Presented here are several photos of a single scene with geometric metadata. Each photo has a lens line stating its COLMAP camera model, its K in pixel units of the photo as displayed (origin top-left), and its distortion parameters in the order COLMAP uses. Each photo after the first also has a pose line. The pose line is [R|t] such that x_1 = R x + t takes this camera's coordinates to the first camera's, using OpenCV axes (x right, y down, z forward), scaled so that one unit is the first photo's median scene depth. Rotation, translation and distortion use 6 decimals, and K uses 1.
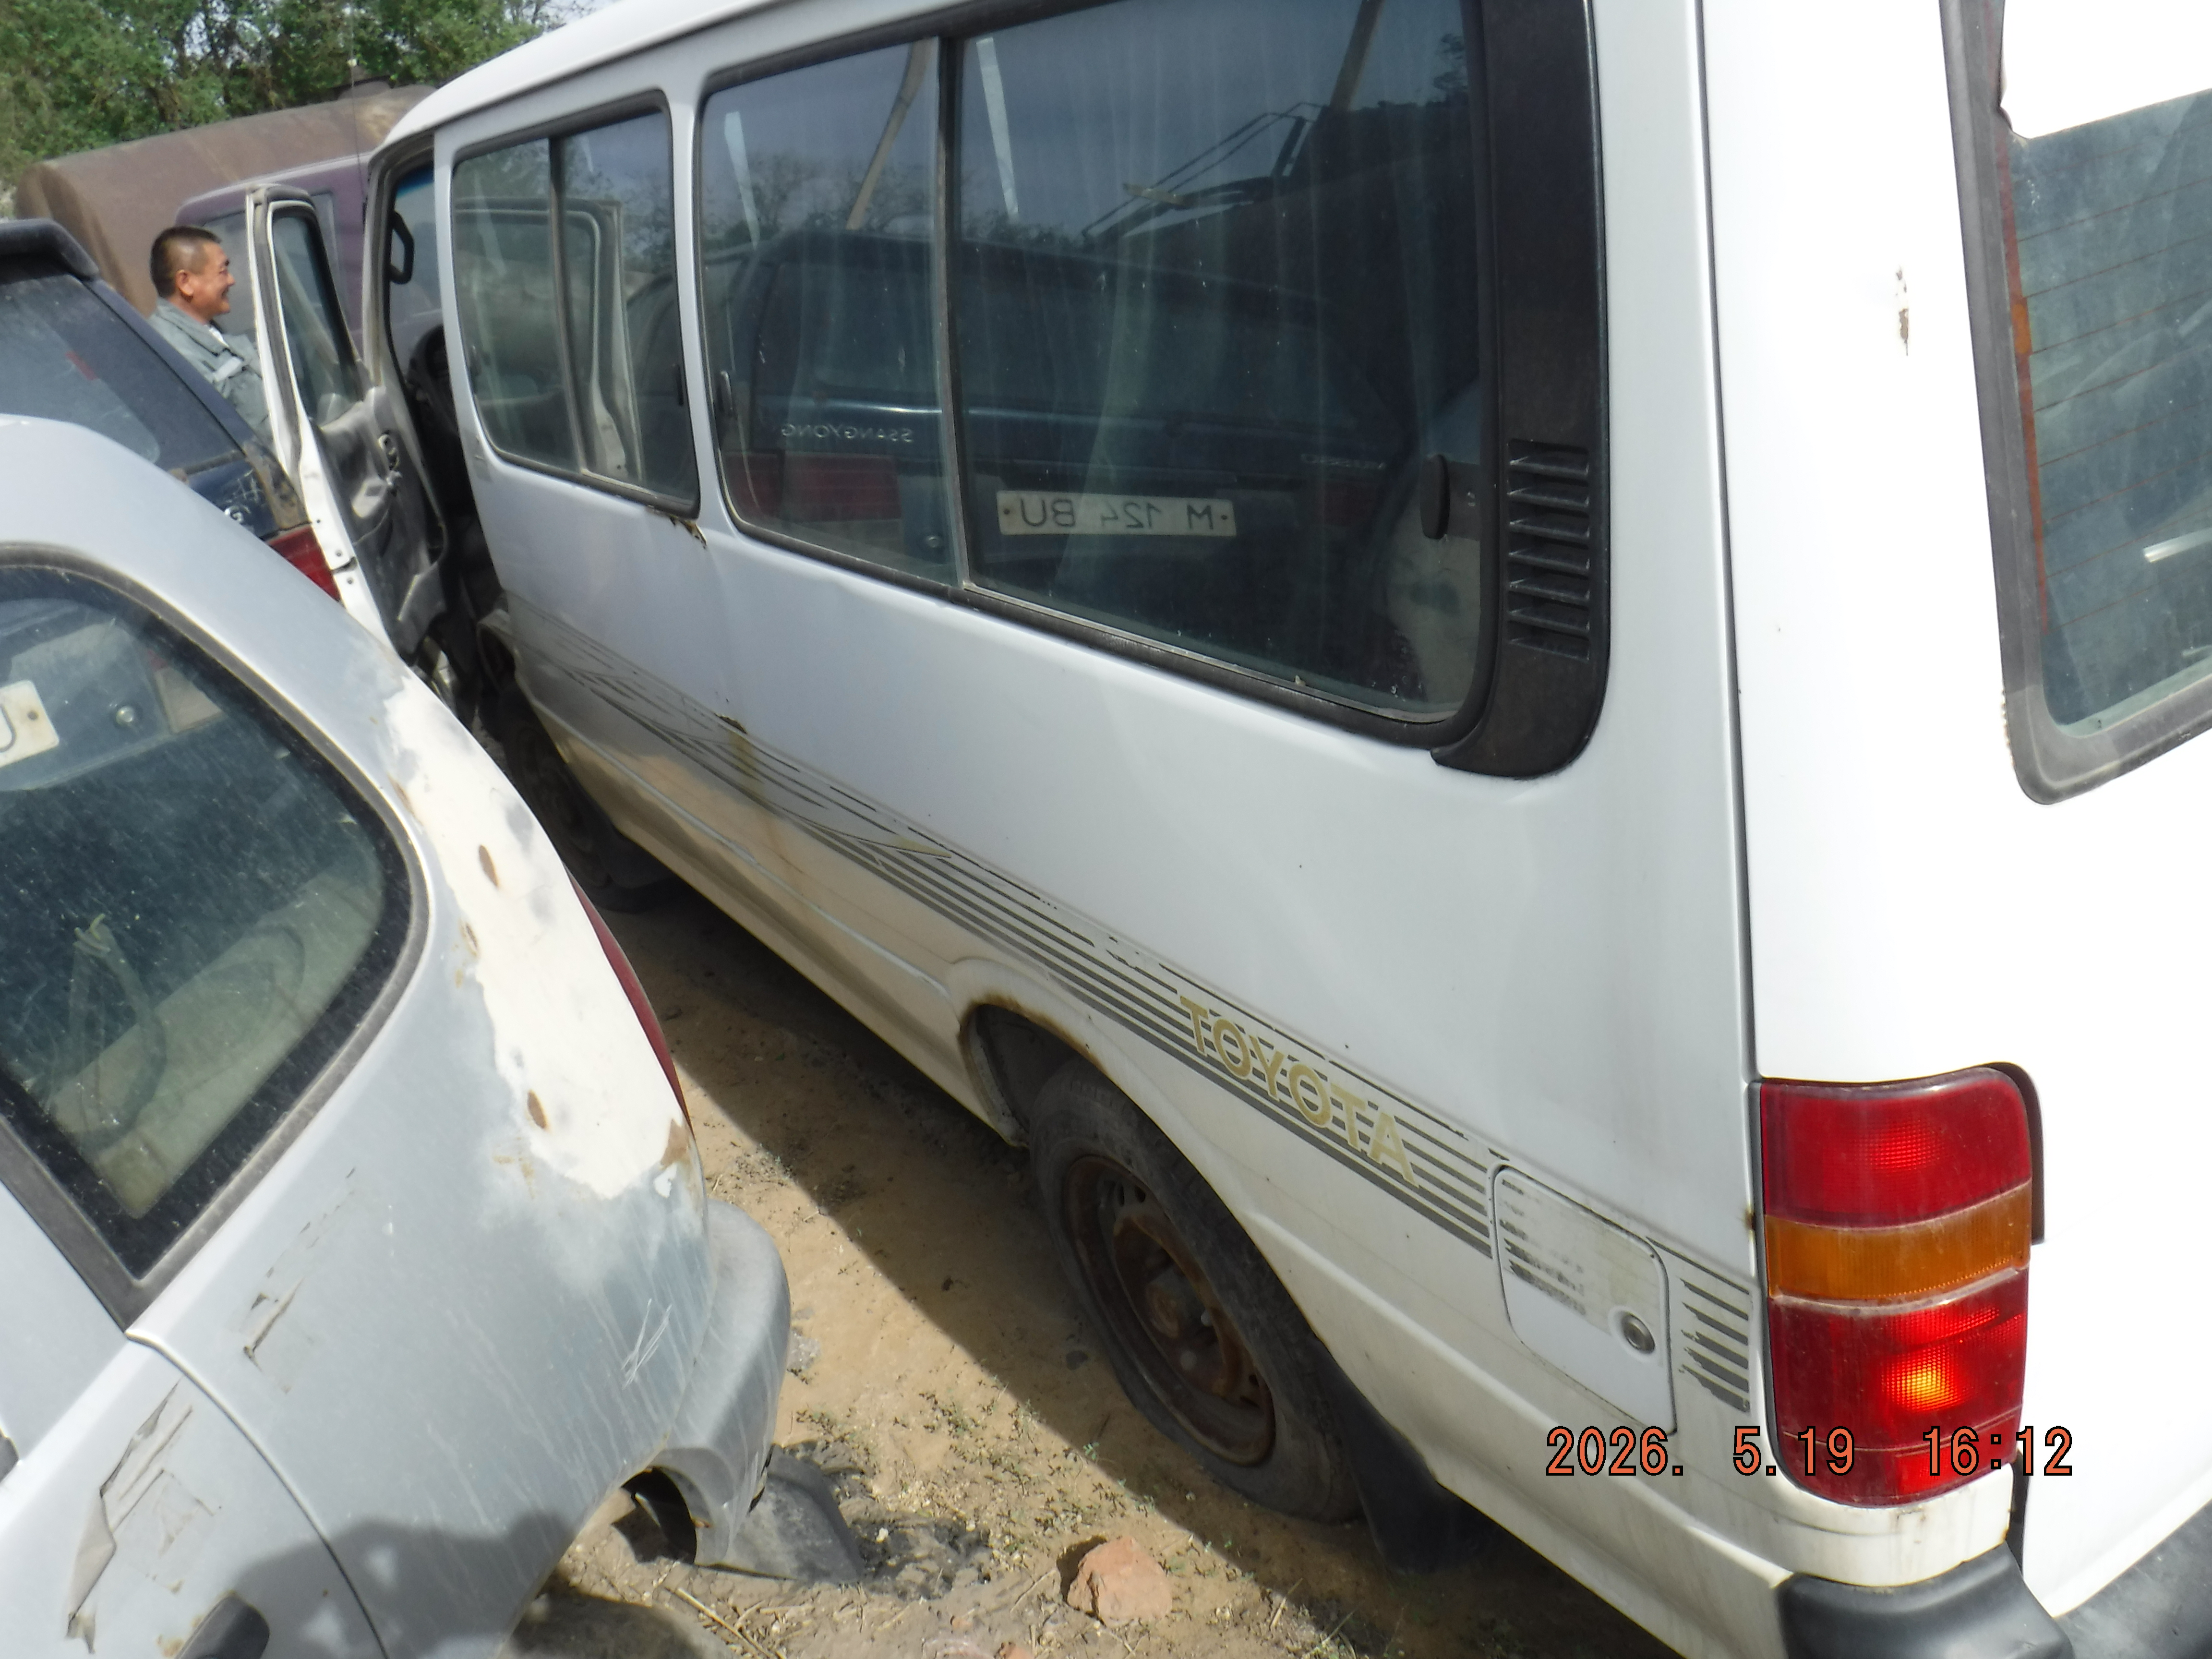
lens RADIAL K [[1757.8, 0, 1107.8], [0, 1757.8, 881.7], [0, 0, 1]] dist [-0.116272, 0.043654]
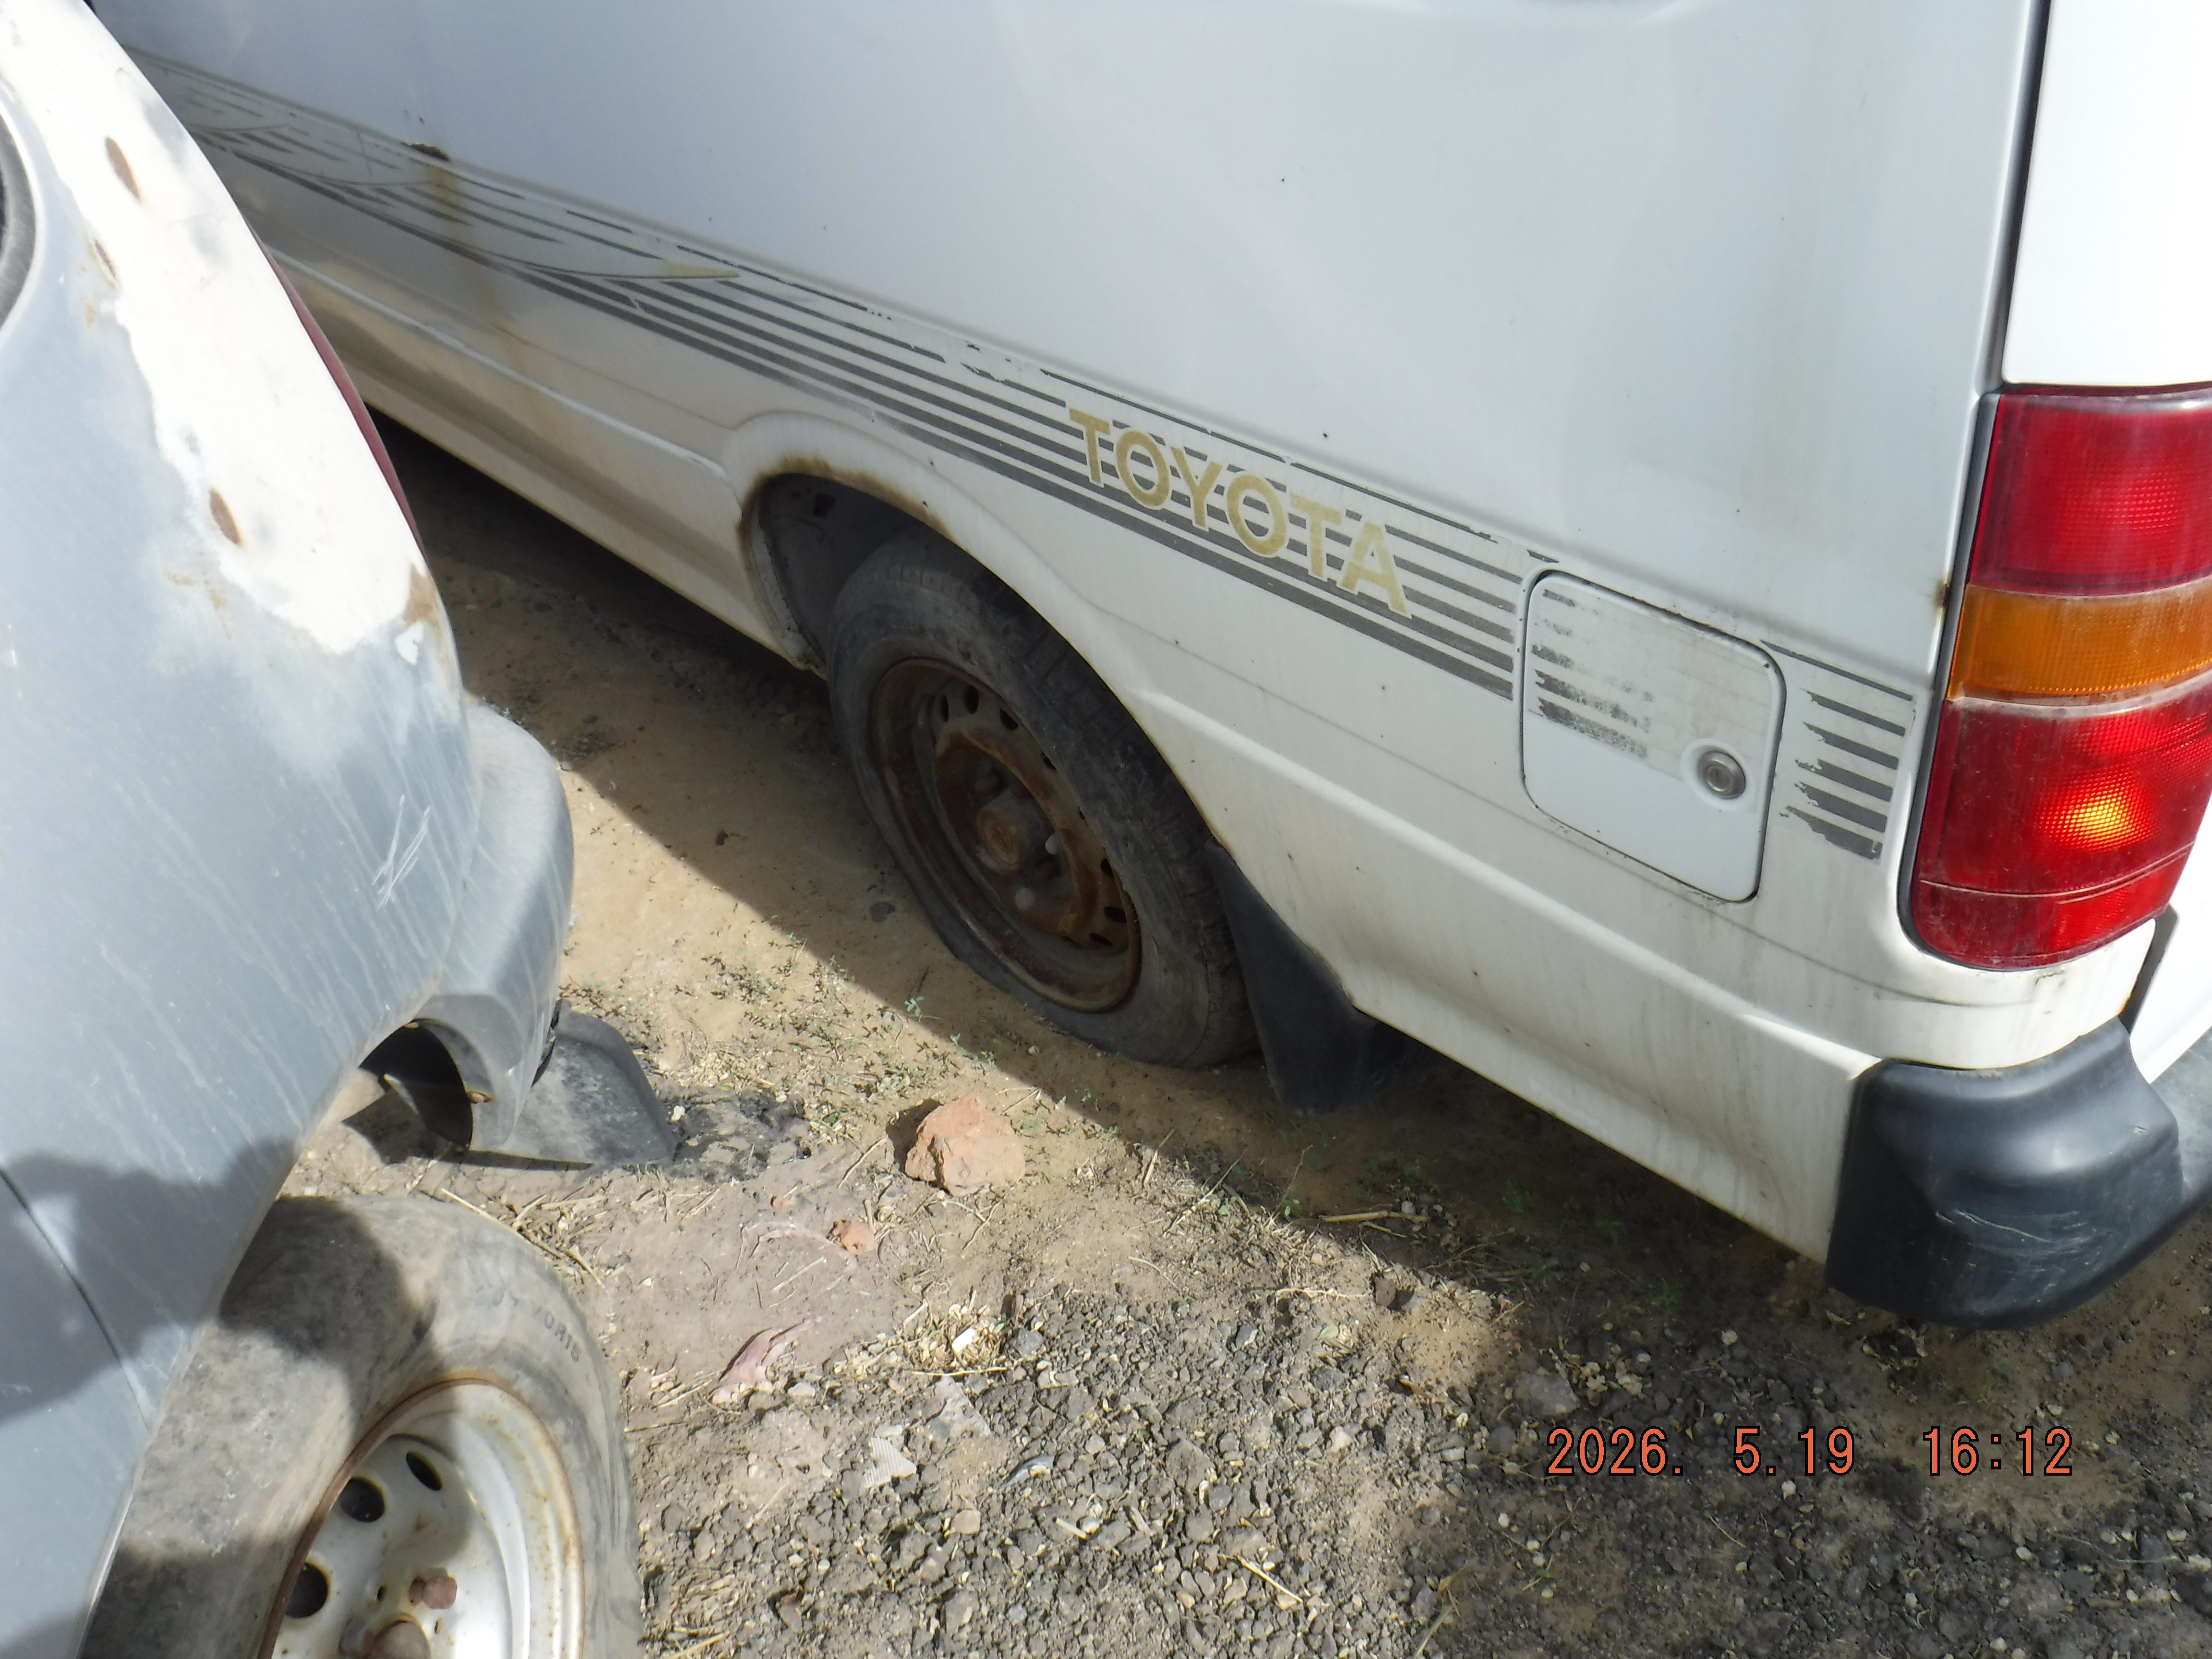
lens RADIAL K [[1757.8, 0, 1107.8], [0, 1757.8, 881.7], [0, 0, 1]] dist [-0.116272, 0.043654]
pose [[0.984882, -0.037326, 0.169158, -0.084277], [-0.000104, 0.976382, 0.216050, 0.106253], [-0.173227, -0.212801, 0.961618, 0.208439]]
